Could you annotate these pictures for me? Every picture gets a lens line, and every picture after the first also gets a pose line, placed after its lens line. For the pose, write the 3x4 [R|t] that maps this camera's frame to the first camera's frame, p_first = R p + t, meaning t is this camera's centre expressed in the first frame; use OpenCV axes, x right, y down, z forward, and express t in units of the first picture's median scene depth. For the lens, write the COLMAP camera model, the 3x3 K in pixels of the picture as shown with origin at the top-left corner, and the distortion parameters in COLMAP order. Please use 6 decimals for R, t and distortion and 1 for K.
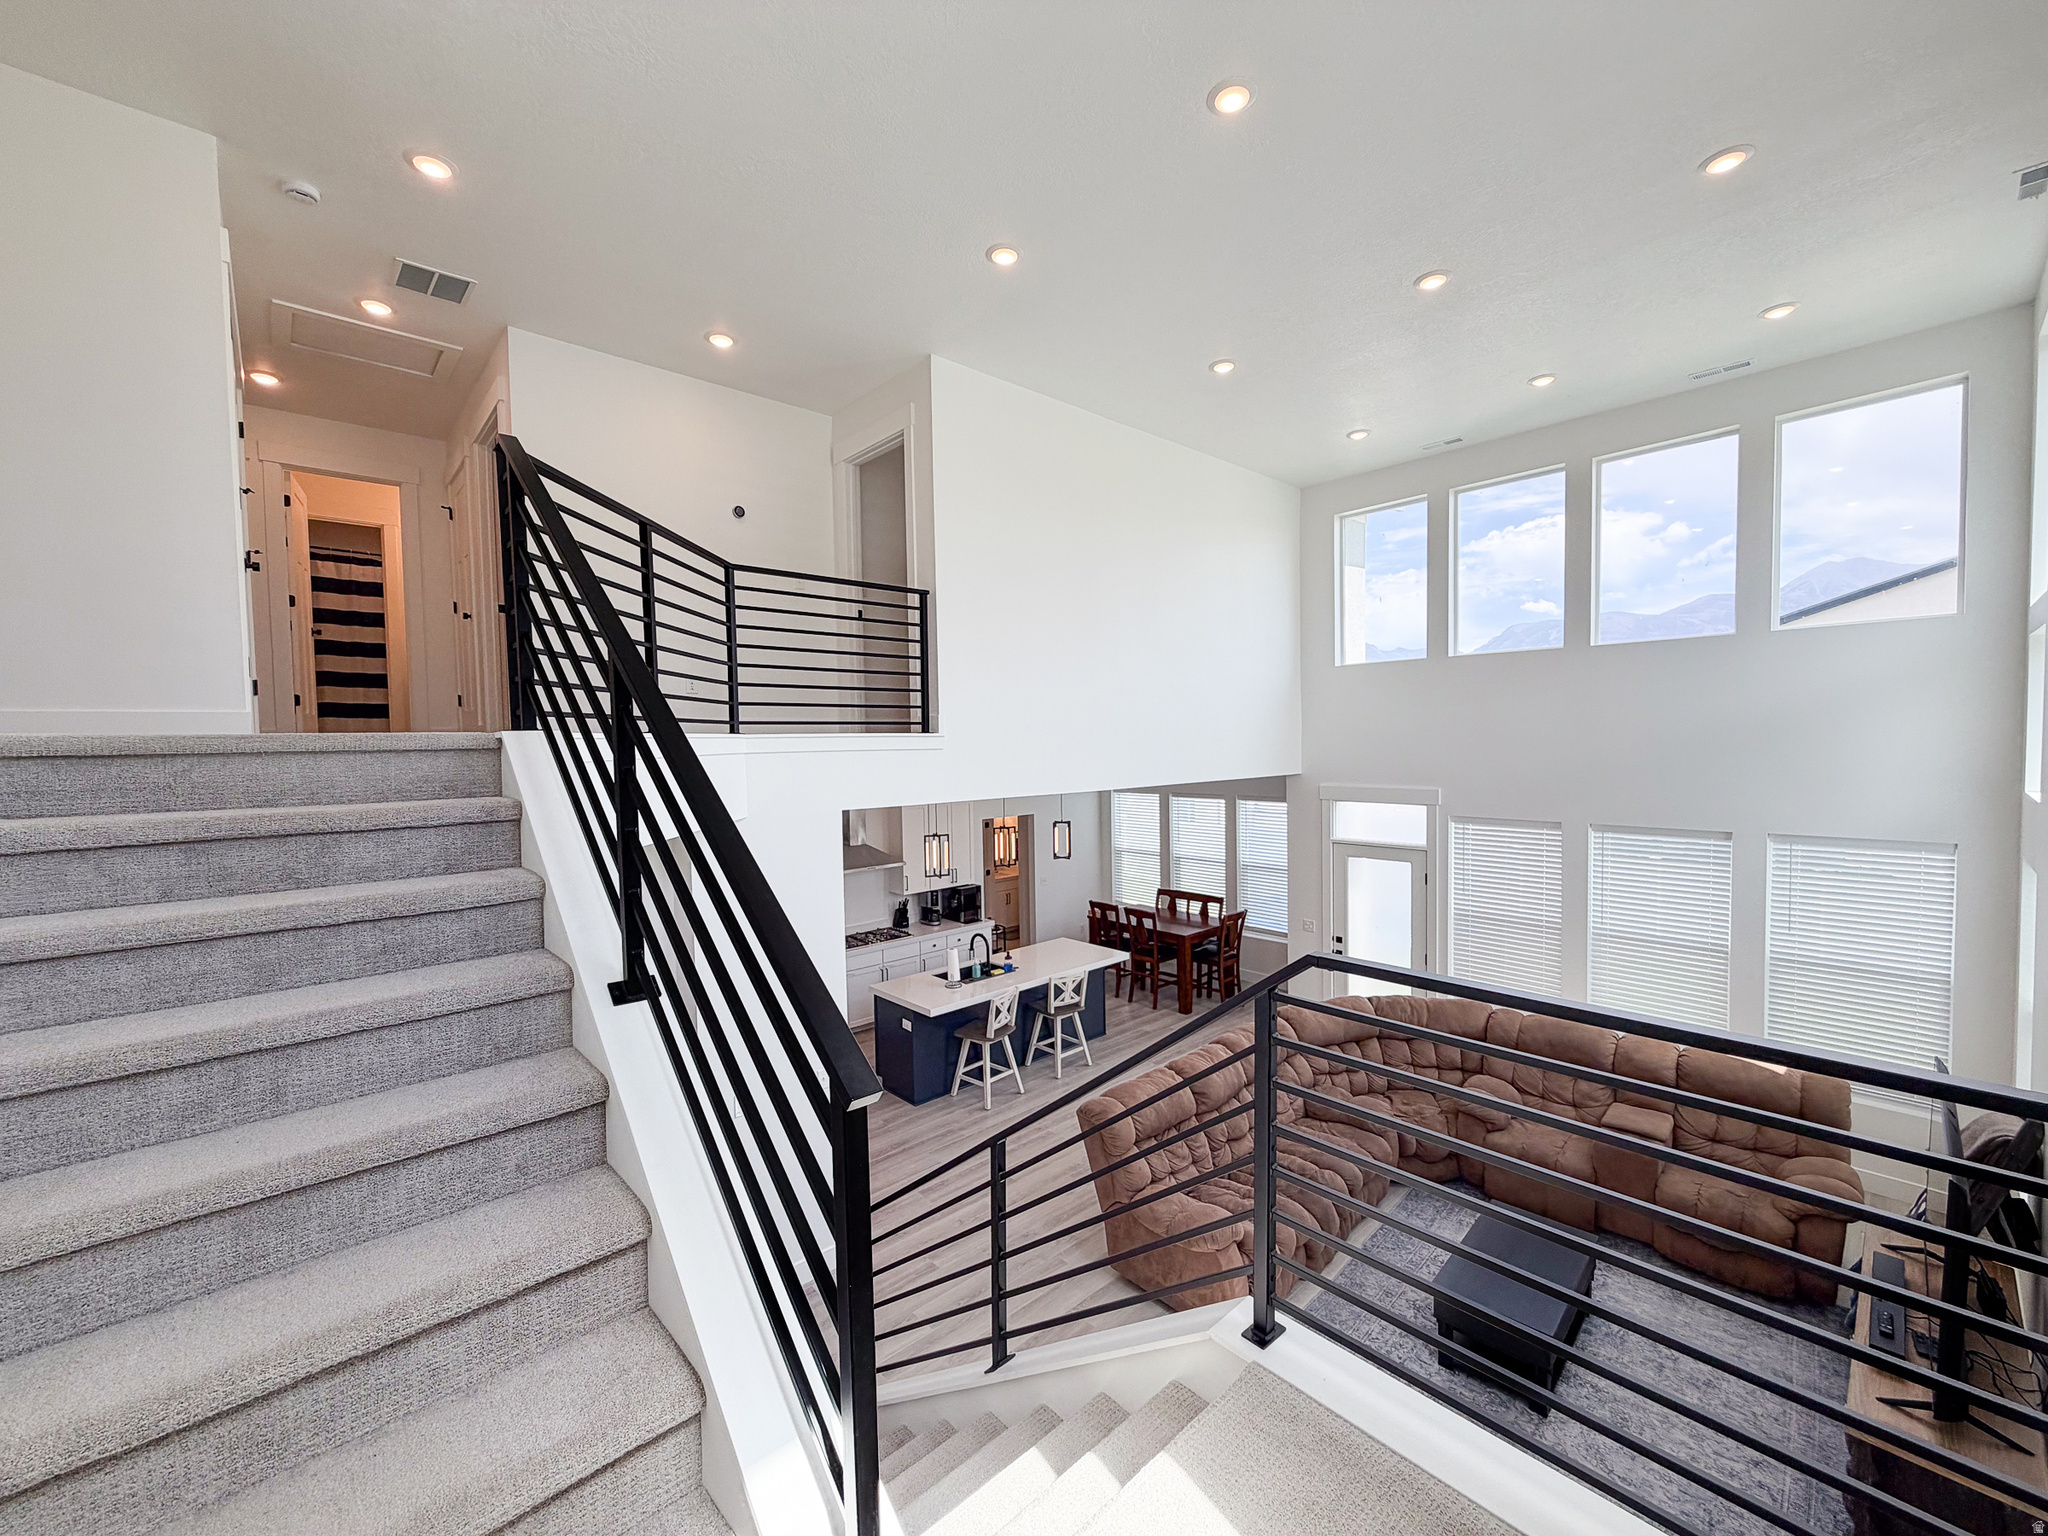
lens RADIAL K [[815.6, 0, 1017.4], [0, 815.6, 769.8], [0, 0, 1]] dist [-0.003821, -0.001048]
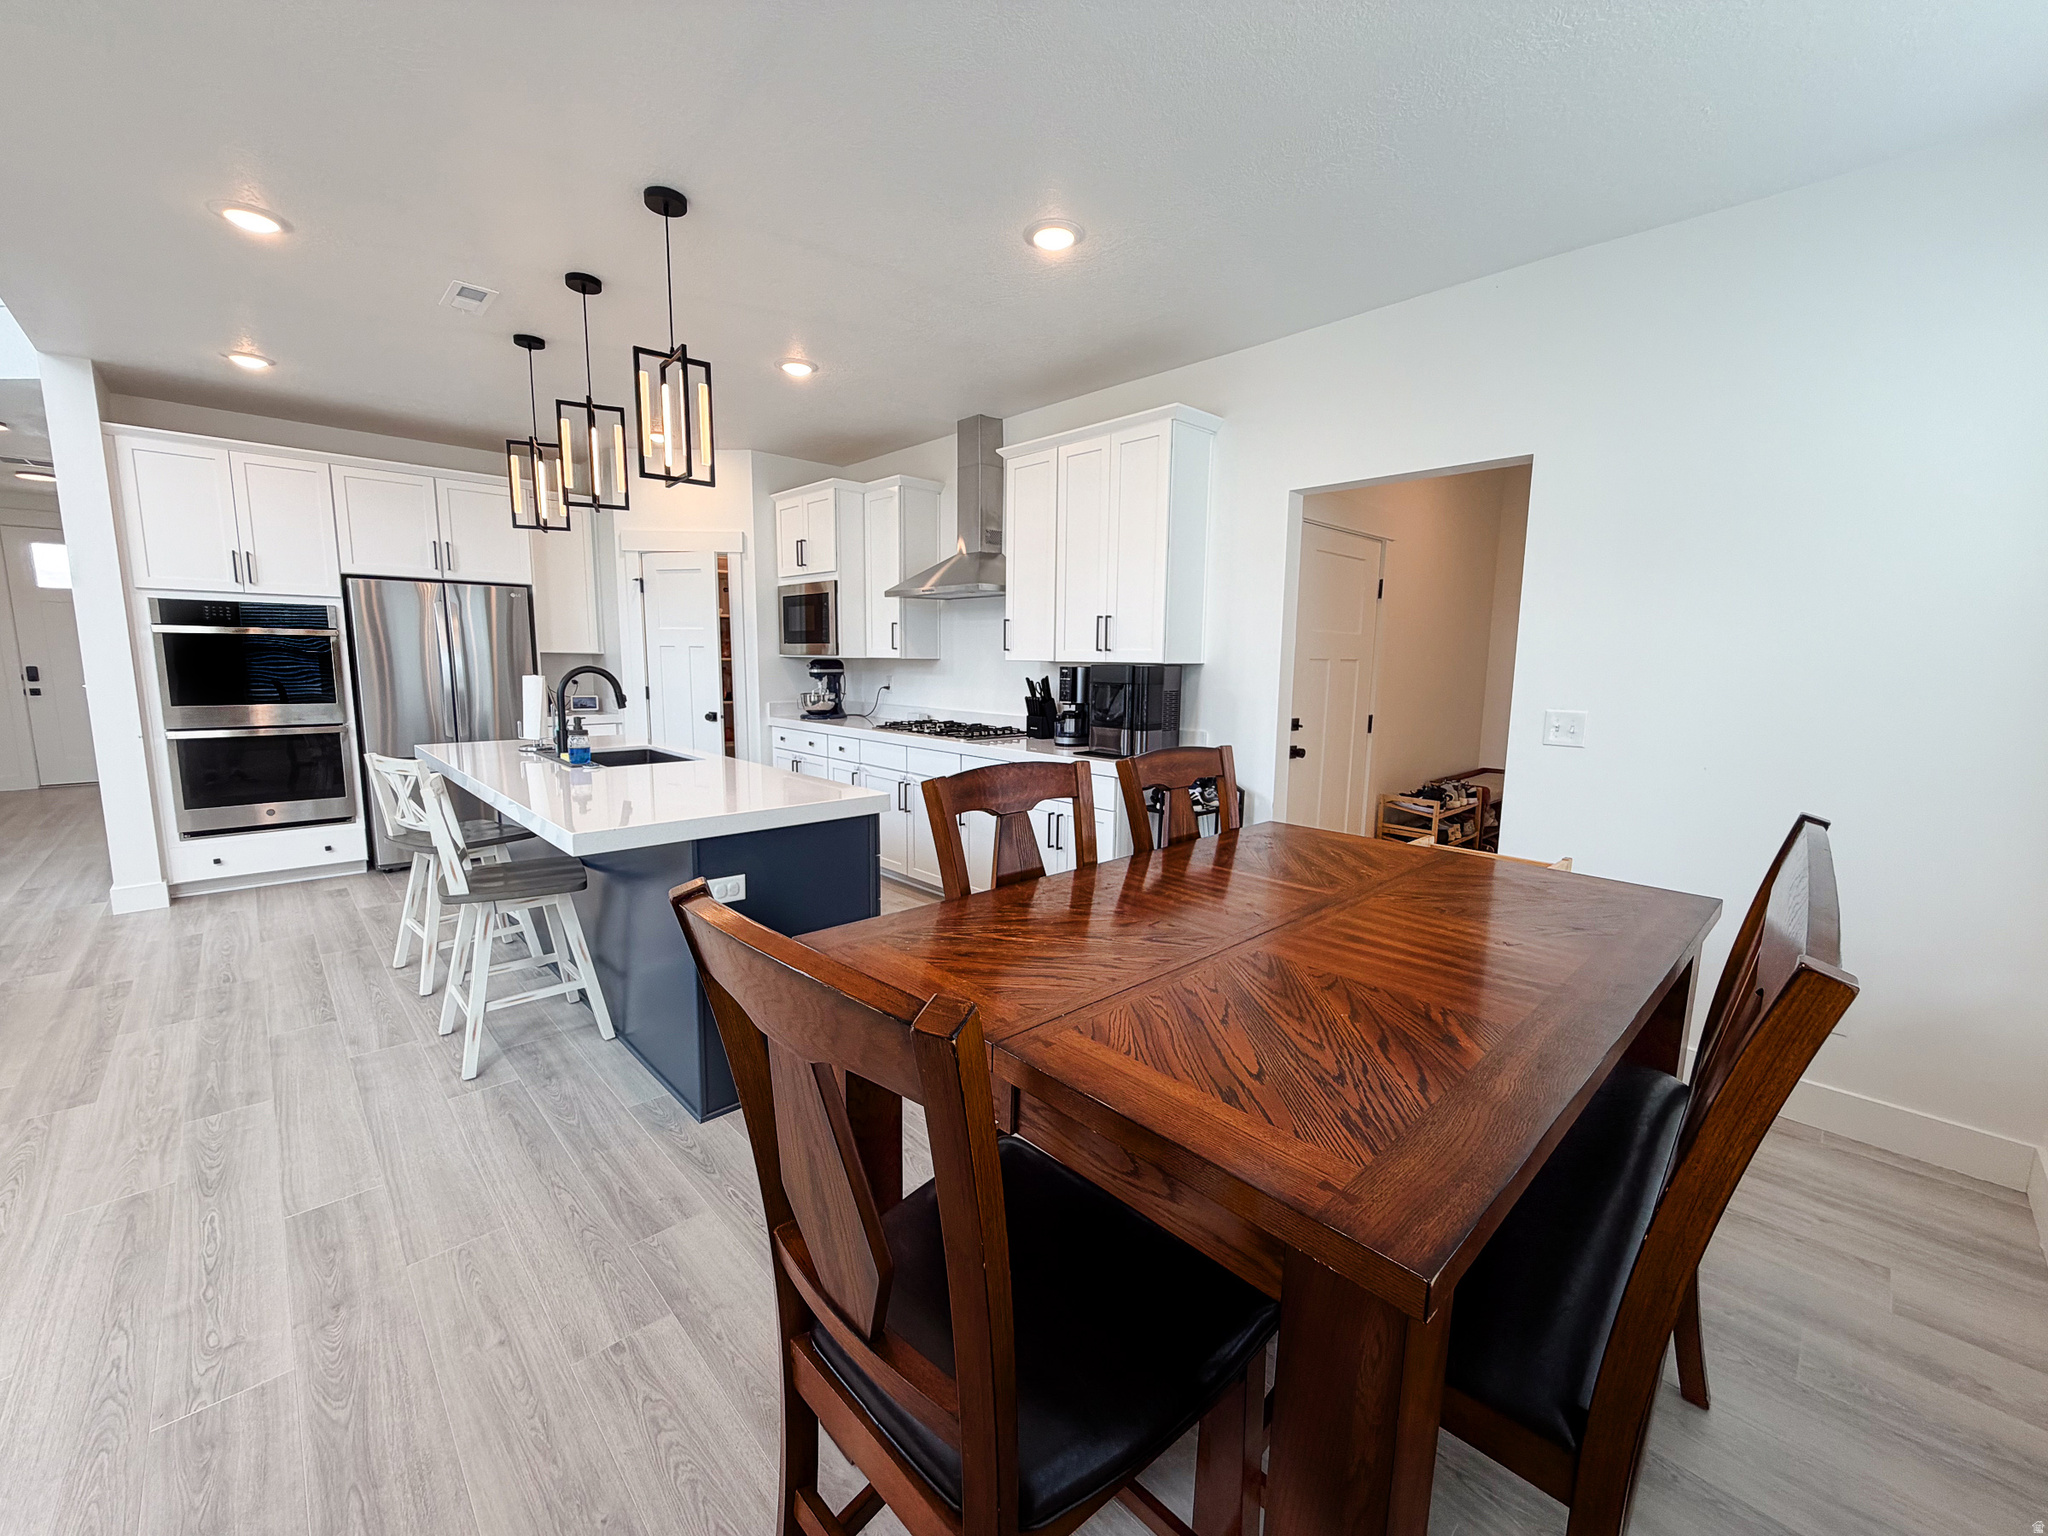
lens RADIAL K [[815.6, 0, 1018.4], [0, 815.6, 777.7], [0, 0, 1]] dist [-0.003821, -0.001048]
pose [[0.030114, 0.161024, -0.986491, 0.450570], [-0.055858, 0.985667, 0.159185, 0.196464], [0.997984, 0.050310, 0.038677, 1.344494]]
